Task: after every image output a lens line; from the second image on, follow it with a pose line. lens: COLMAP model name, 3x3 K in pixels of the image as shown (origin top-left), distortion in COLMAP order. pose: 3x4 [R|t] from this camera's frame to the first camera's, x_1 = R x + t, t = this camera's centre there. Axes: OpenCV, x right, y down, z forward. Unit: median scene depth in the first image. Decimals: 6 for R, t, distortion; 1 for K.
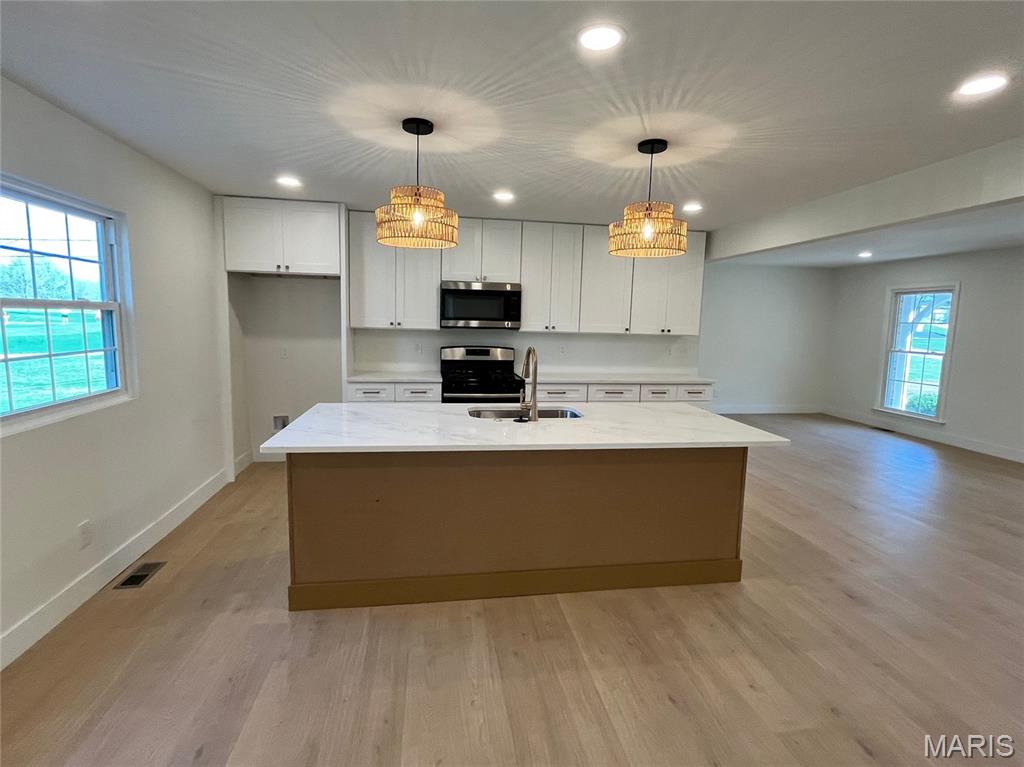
lens RADIAL K [[498.5, 0, 507.4], [0, 498.5, 380.8], [0, 0, 1]] dist [-0.005428, 0.000183]
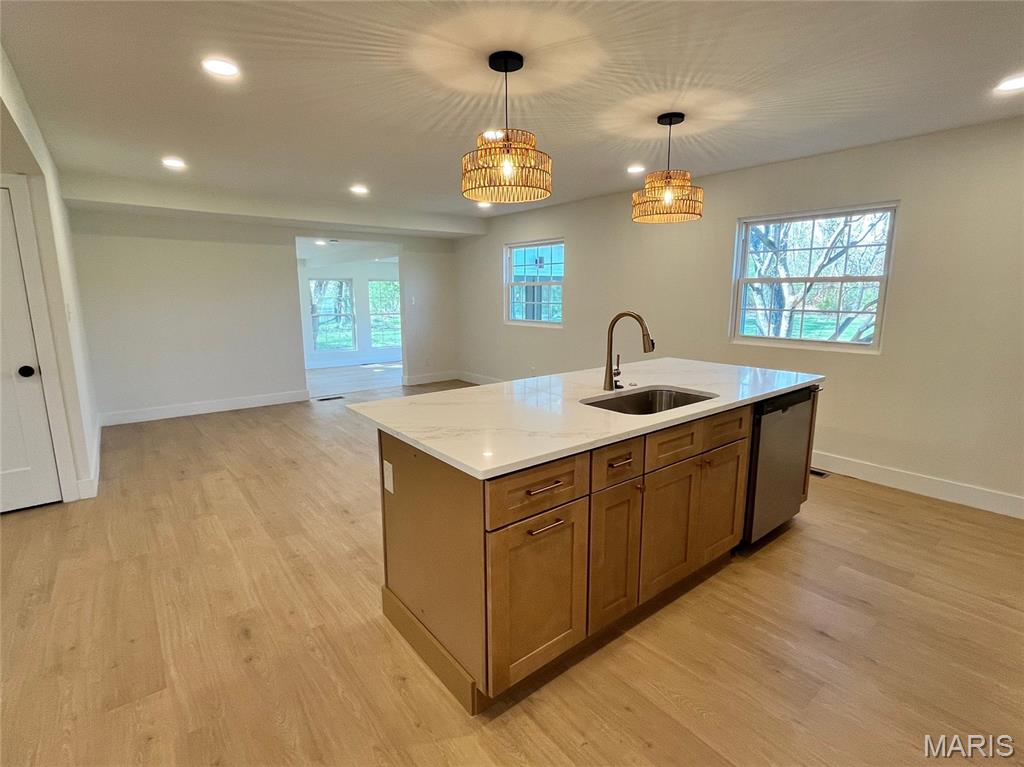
lens RADIAL K [[498.5, 0, 508.4], [0, 498.5, 379.5], [0, 0, 1]] dist [-0.005428, 0.000183]
pose [[-0.866058, 0.067566, -0.495356, 0.414137], [-0.078383, 0.960221, 0.268014, -0.105482], [0.493760, 0.270943, -0.826312, 1.029580]]
